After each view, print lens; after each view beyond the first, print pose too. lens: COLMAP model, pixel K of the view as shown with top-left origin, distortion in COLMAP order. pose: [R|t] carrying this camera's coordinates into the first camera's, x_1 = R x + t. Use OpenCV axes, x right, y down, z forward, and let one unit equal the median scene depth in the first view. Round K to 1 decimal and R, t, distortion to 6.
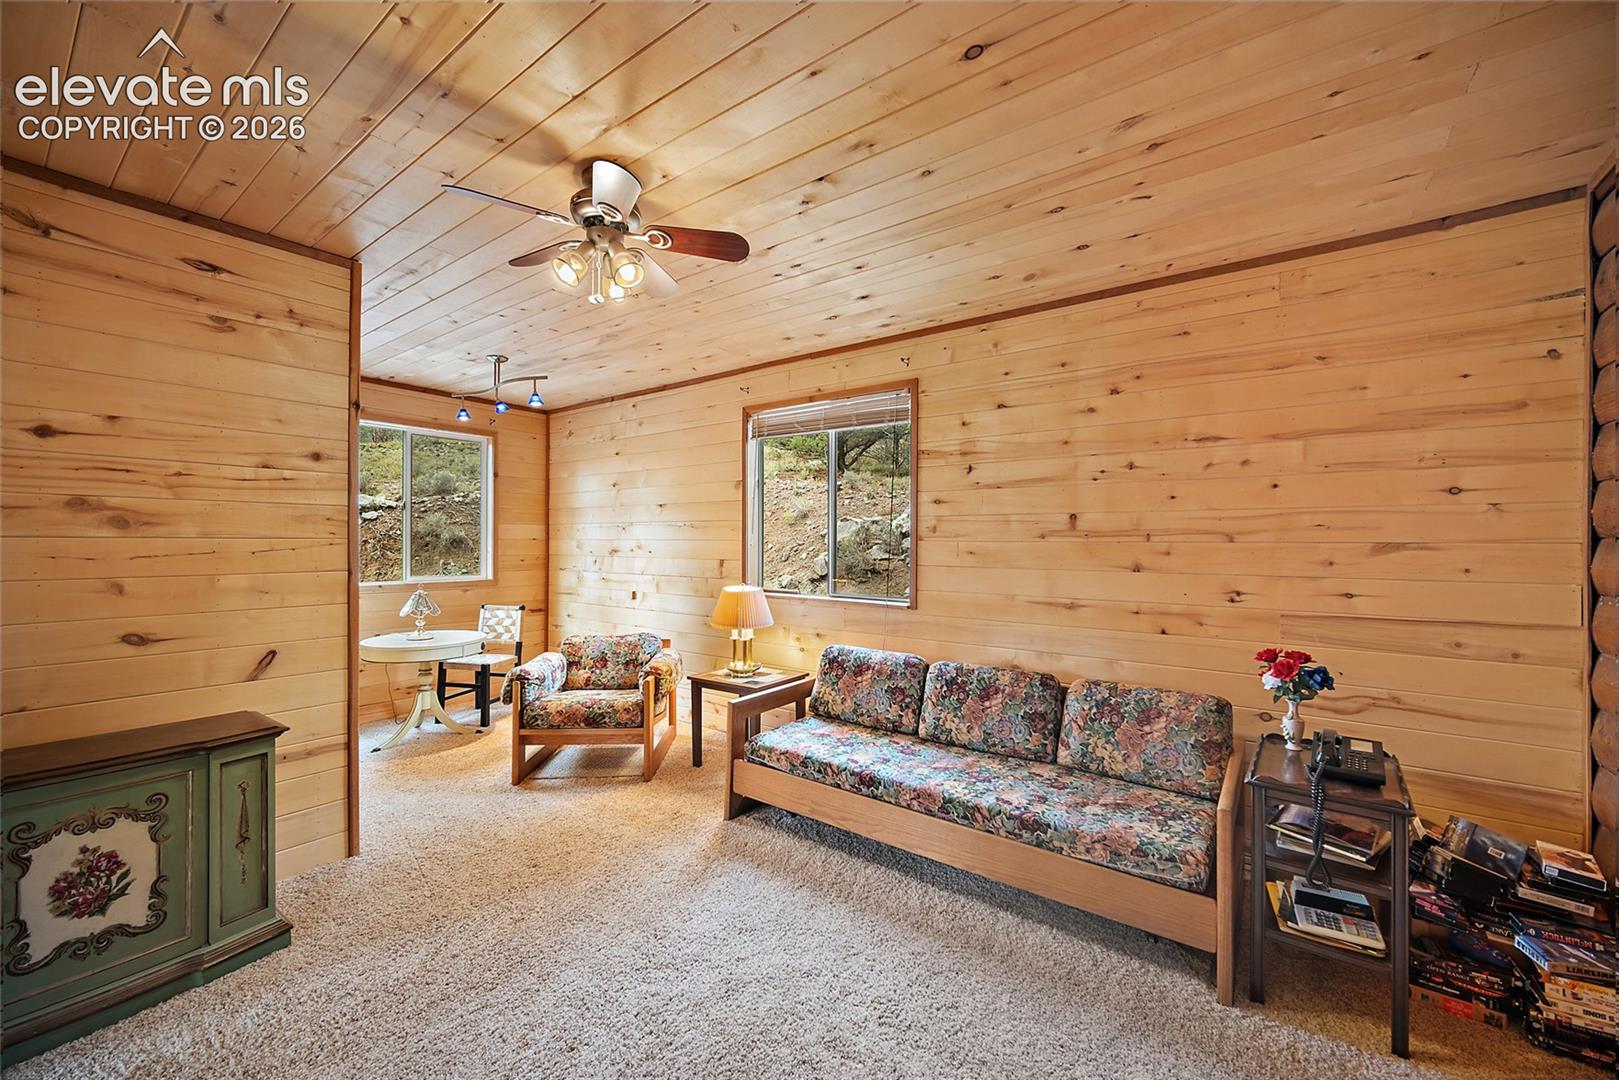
lens RADIAL K [[654.2, 0, 801.1], [0, 654.2, 536.2], [0, 0, 1]] dist [0.001993, -0.000040]
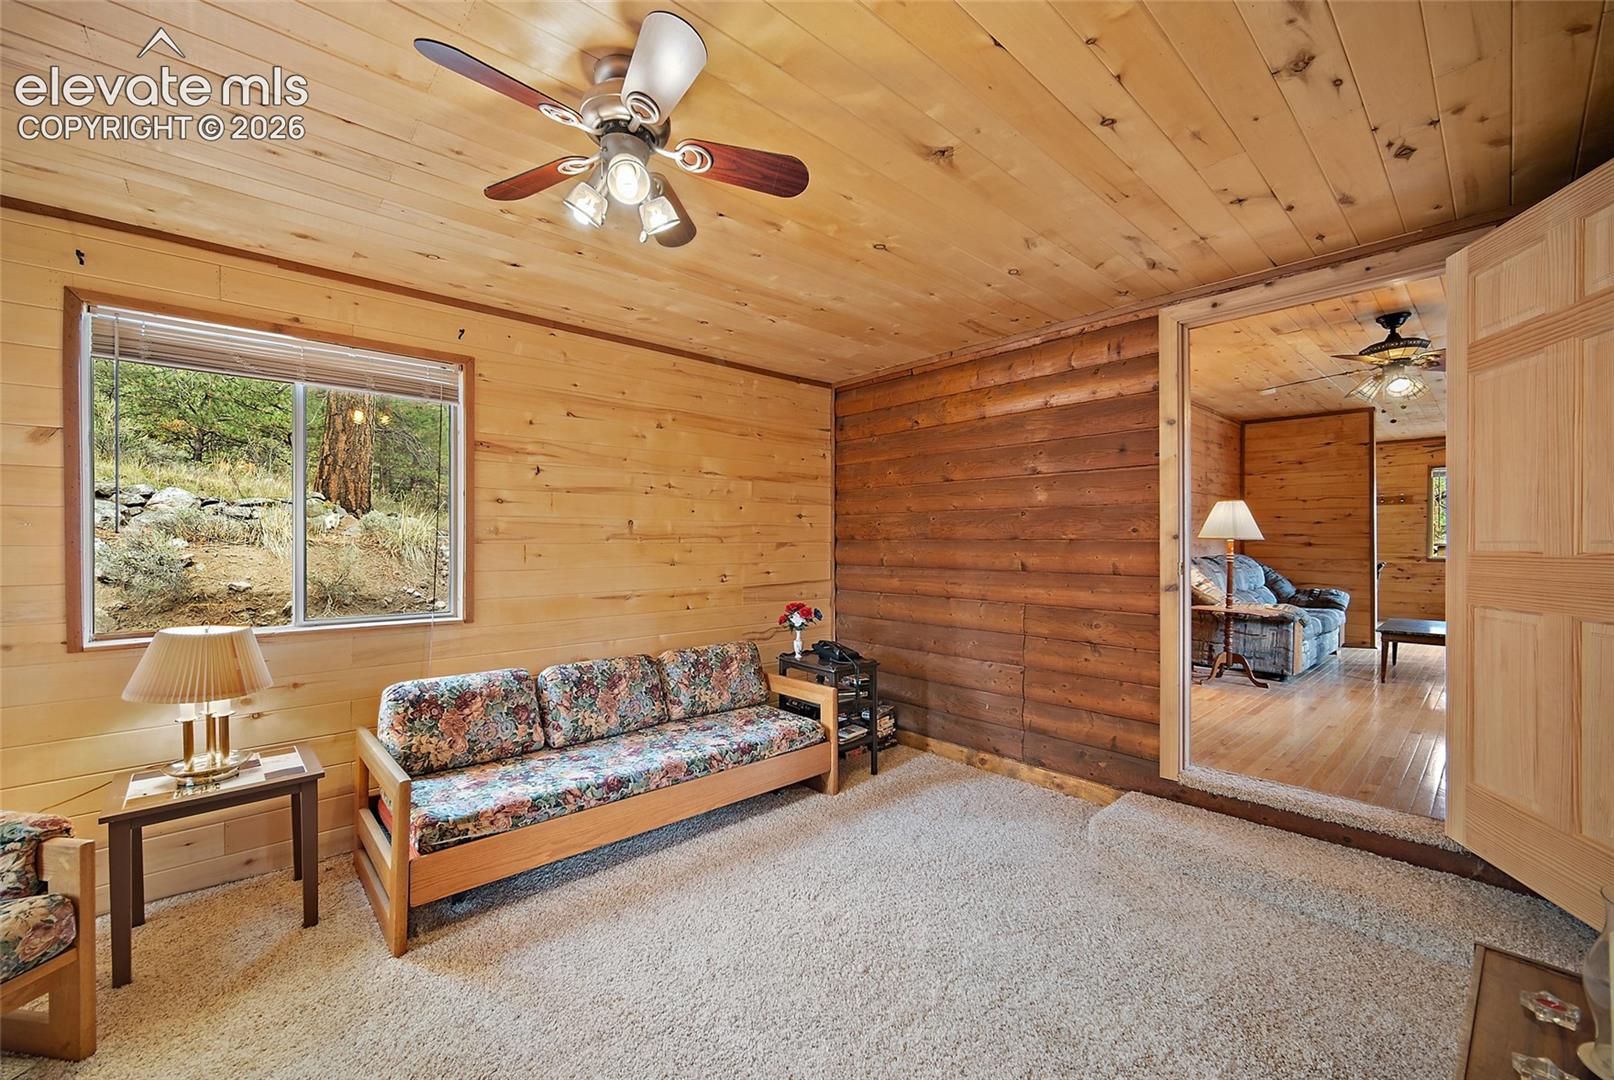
lens RADIAL K [[638.6, 0, 858.2], [0, 638.6, 542.2], [0, 0, 1]] dist [-0.000072, -0.000318]
pose [[0.134383, -0.004593, 0.990919, -0.765156], [-0.001663, 0.999987, 0.004860, -0.000159], [-0.990928, -0.002301, 0.134374, 0.479315]]
